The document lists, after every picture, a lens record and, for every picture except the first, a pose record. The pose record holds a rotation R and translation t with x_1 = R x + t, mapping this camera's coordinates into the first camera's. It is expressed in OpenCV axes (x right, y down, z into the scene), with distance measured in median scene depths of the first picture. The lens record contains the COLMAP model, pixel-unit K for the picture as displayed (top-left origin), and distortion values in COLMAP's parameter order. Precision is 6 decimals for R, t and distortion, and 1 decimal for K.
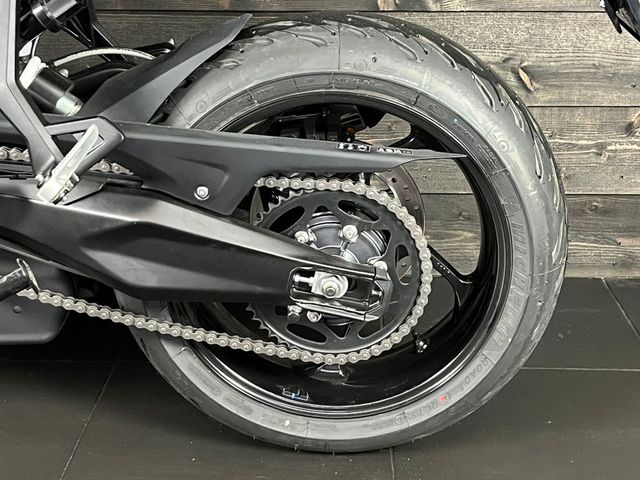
lens RADIAL K [[1107.4, 0, 322.2], [0, 1107.4, 242.0], [0, 0, 1]] dist [0.153121, 0.000000]
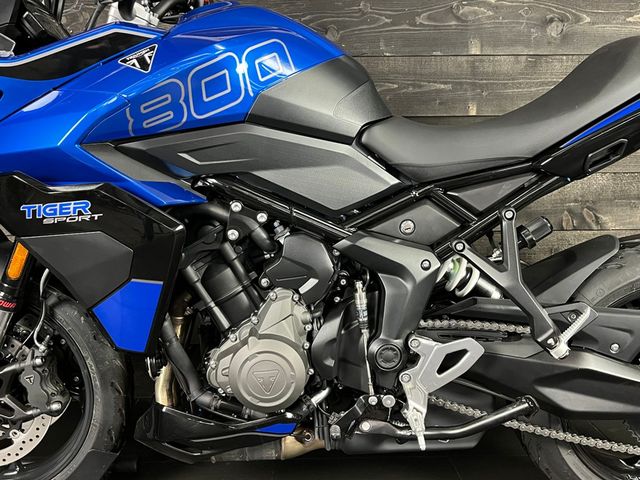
lens RADIAL K [[655.6, 0, 319.6], [0, 655.6, 240.8], [0, 0, 1]] dist [0.017515, 0.000000]
pose [[0.999251, -0.014946, 0.035689, -0.523860], [0.021176, 0.983230, -0.181138, -0.032301], [-0.032383, 0.181758, 0.982810, 0.079230]]
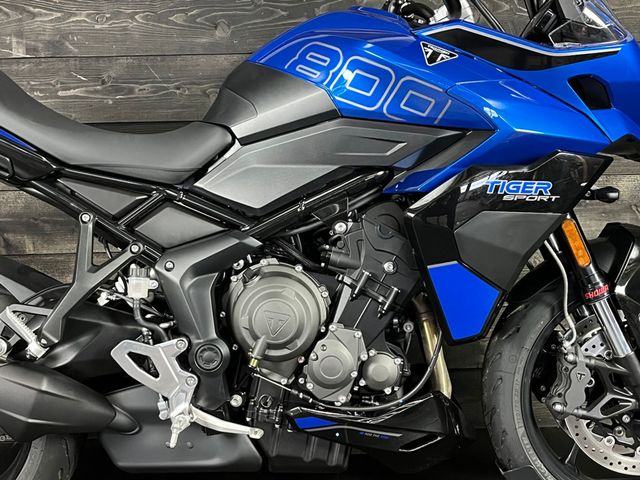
lens RADIAL K [[840.9, 0, 318.6], [0, 840.9, 240.7], [0, 0, 1]] dist [0.011172, 0.000000]
pose [[0.999442, -0.030902, 0.012649, -0.290207], [0.032910, 0.975673, -0.216748, 0.033550], [-0.005643, 0.217043, 0.976146, -0.115903]]
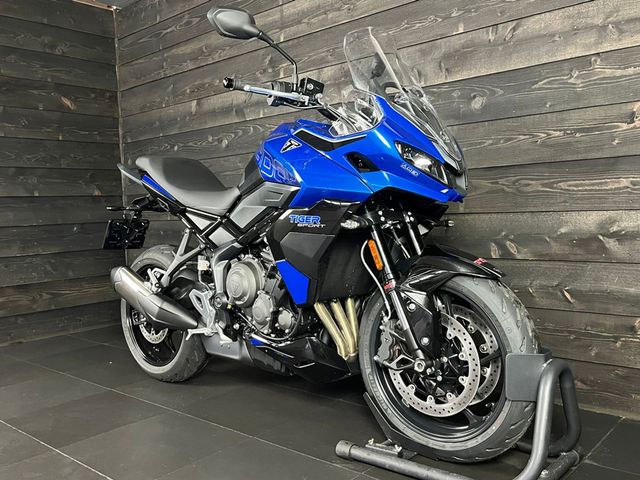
lens RADIAL K [[593.4, 0, 314.9], [0, 593.4, 239.1], [0, 0, 1]] dist [0.027838, 0.000000]
pose [[0.756314, 0.003268, -0.654201, 0.775216], [-0.168181, 0.967350, -0.189601, 0.034709], [0.632222, 0.253422, 0.732170, -0.039036]]
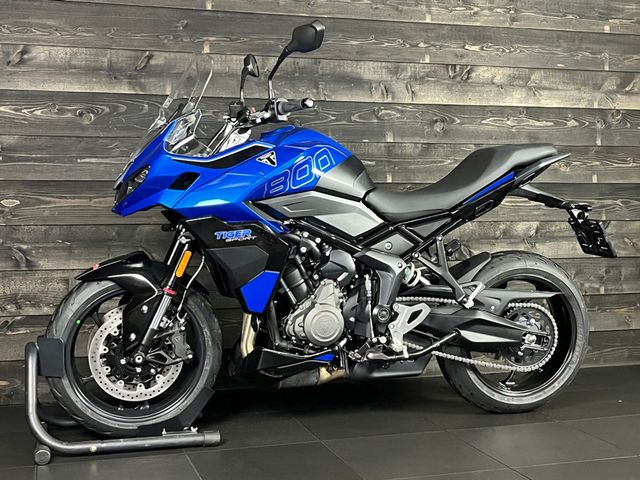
lens RADIAL K [[894.5, 0, 322.8], [0, 894.5, 237.0], [0, 0, 1]] dist [0.052817, 0.000000]
pose [[0.950406, -0.016616, 0.310567, -1.218892], [0.103663, 0.958395, -0.265957, 0.345884], [-0.293227, 0.284961, 0.912587, -1.054402]]
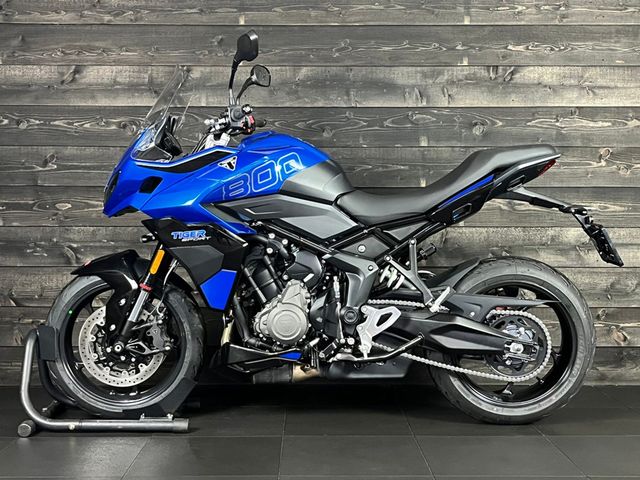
lens RADIAL K [[885.6, 0, 322.2], [0, 885.6, 237.8], [0, 0, 1]] dist [0.045725, 0.000000]
pose [[0.999551, -0.002175, 0.029889, -0.540718], [0.010782, 0.956666, -0.290988, 0.412177], [-0.027961, 0.291179, 0.956260, -1.196875]]
